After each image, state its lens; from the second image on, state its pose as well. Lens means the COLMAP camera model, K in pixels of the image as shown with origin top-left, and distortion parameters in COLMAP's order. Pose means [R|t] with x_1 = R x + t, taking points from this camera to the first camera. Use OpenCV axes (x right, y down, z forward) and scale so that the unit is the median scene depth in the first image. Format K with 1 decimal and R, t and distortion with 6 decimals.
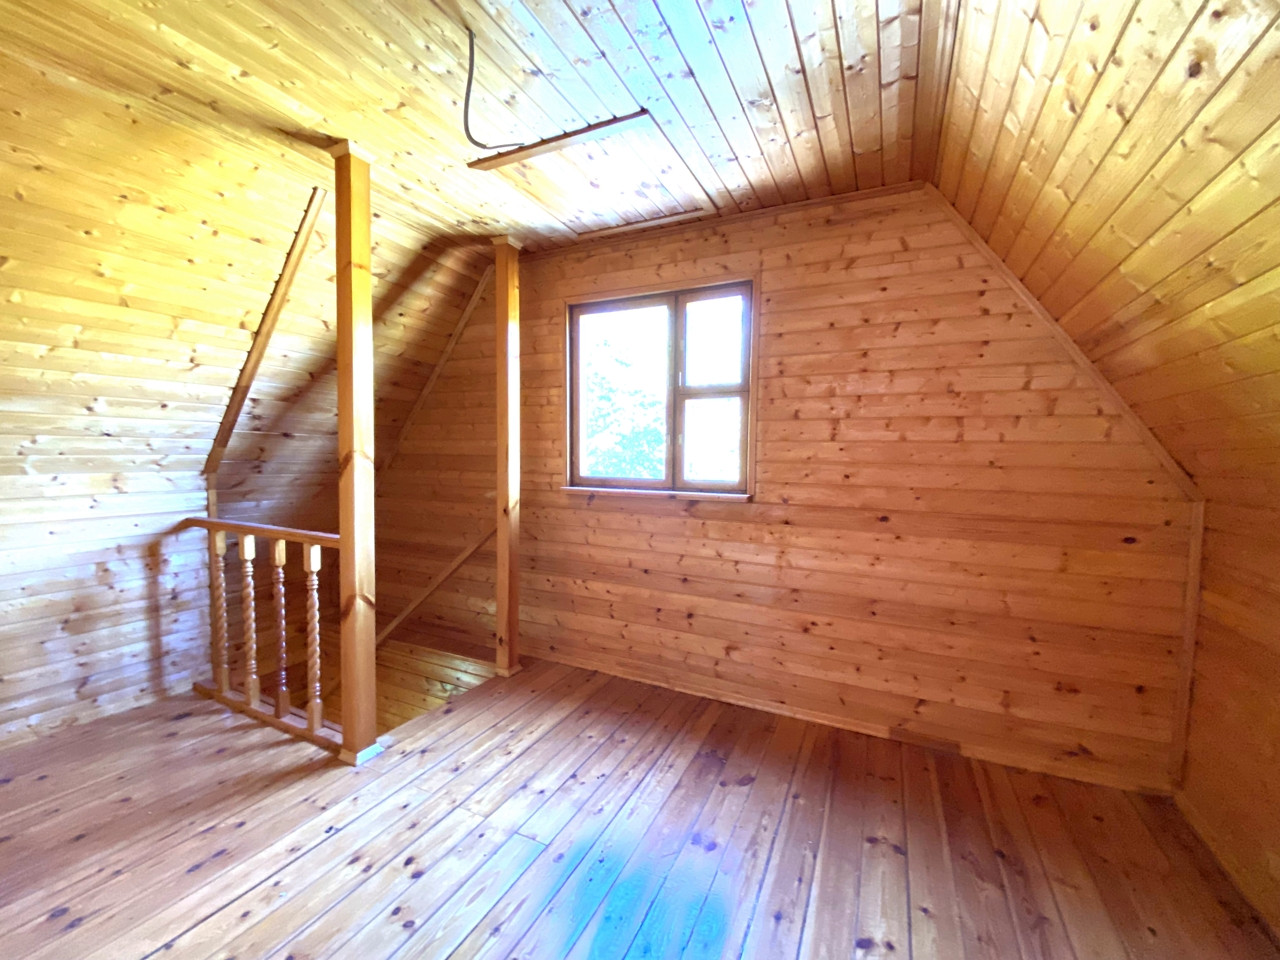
lens RADIAL K [[515.7, 0, 639.3], [0, 515.7, 477.6], [0, 0, 1]] dist [0.000354, -0.011632]
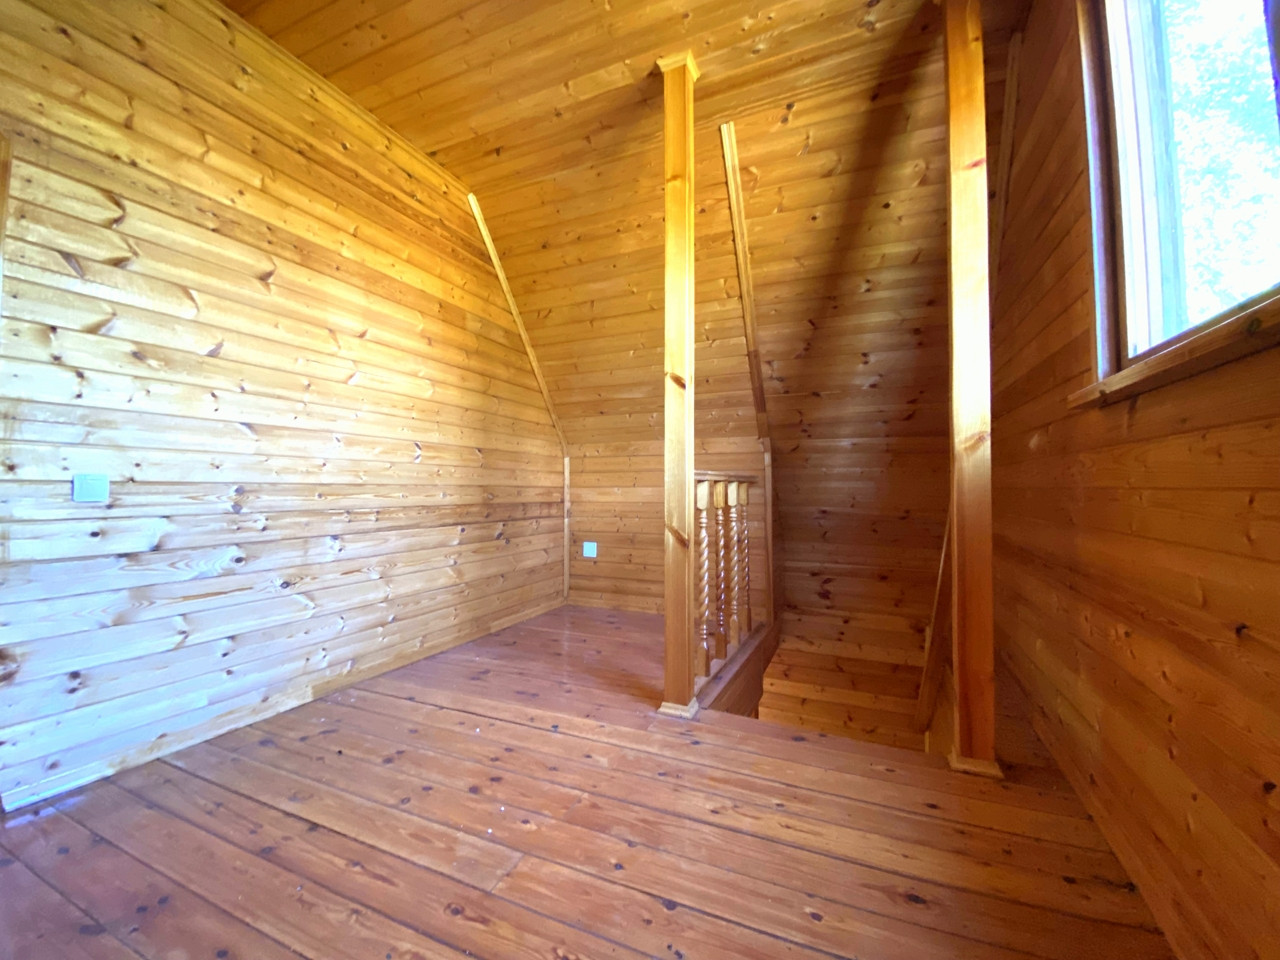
lens RADIAL K [[517.0, 0, 638.6], [0, 517.0, 477.0], [0, 0, 1]] dist [0.028304, -0.026473]
pose [[0.033873, -0.033994, -0.998848, 0.468422], [-0.044607, 0.998374, -0.035491, 0.207564], [0.998430, 0.045758, 0.032301, 1.093244]]
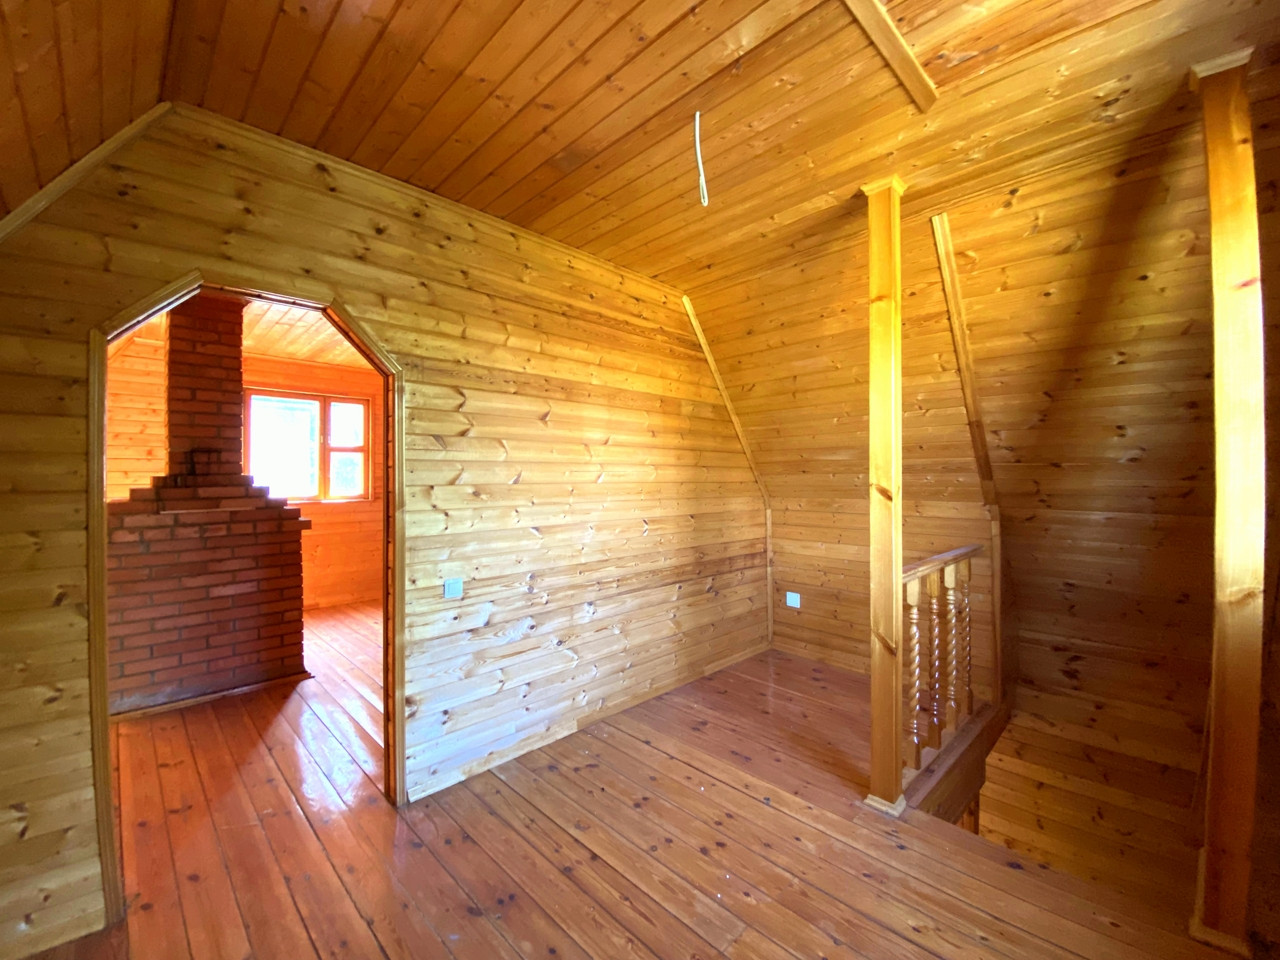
lens RADIAL K [[517.0, 0, 638.6], [0, 517.0, 477.0], [0, 0, 1]] dist [0.028304, -0.026473]
pose [[-0.336891, -0.012531, -0.941460, 0.650566], [-0.042981, 0.999074, 0.002082, -0.058066], [0.940562, 0.041167, -0.337117, 1.079118]]
